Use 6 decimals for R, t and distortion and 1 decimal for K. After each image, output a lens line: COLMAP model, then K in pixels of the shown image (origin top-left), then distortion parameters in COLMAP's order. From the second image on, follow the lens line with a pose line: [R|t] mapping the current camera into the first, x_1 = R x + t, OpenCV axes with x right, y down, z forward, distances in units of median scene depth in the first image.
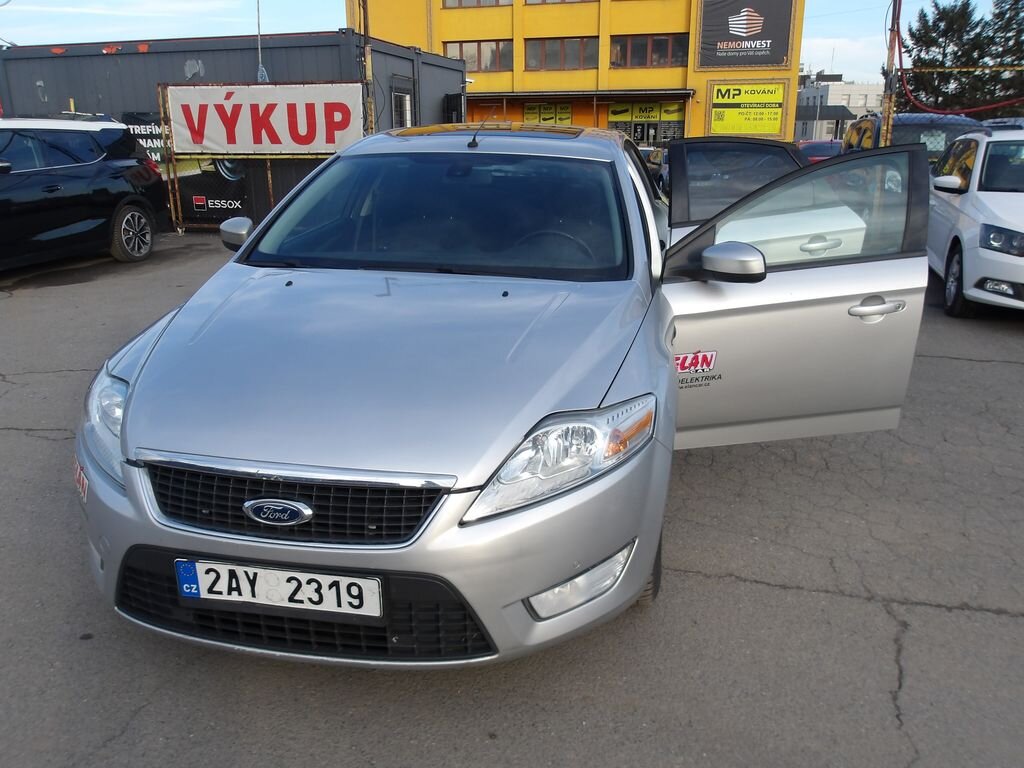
lens RADIAL K [[851.5, 0, 518.7], [0, 851.5, 384.7], [0, 0, 1]] dist [0.004811, 0.012244]
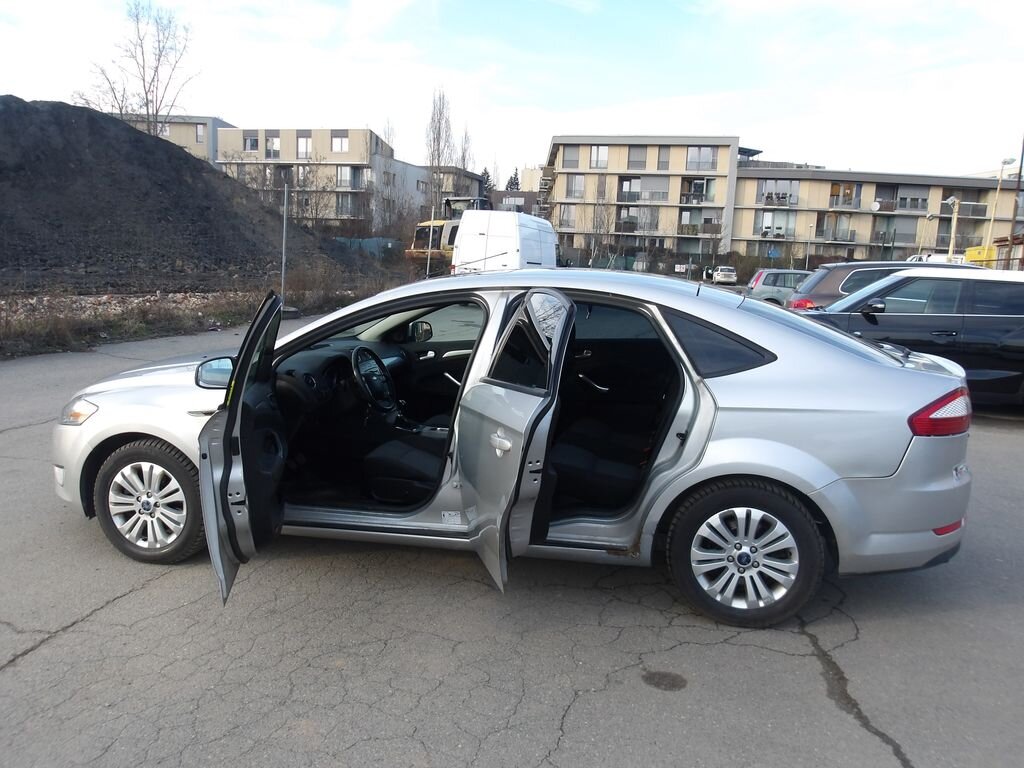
lens RADIAL K [[867.4, 0, 524.2], [0, 867.4, 376.5], [0, 0, 1]] dist [0.023724, 0.002692]
pose [[0.004053, 0.148634, -0.988884, 0.374759], [-0.331366, 0.933220, 0.138910, -0.114341], [0.943493, 0.327120, 0.053034, 0.339925]]
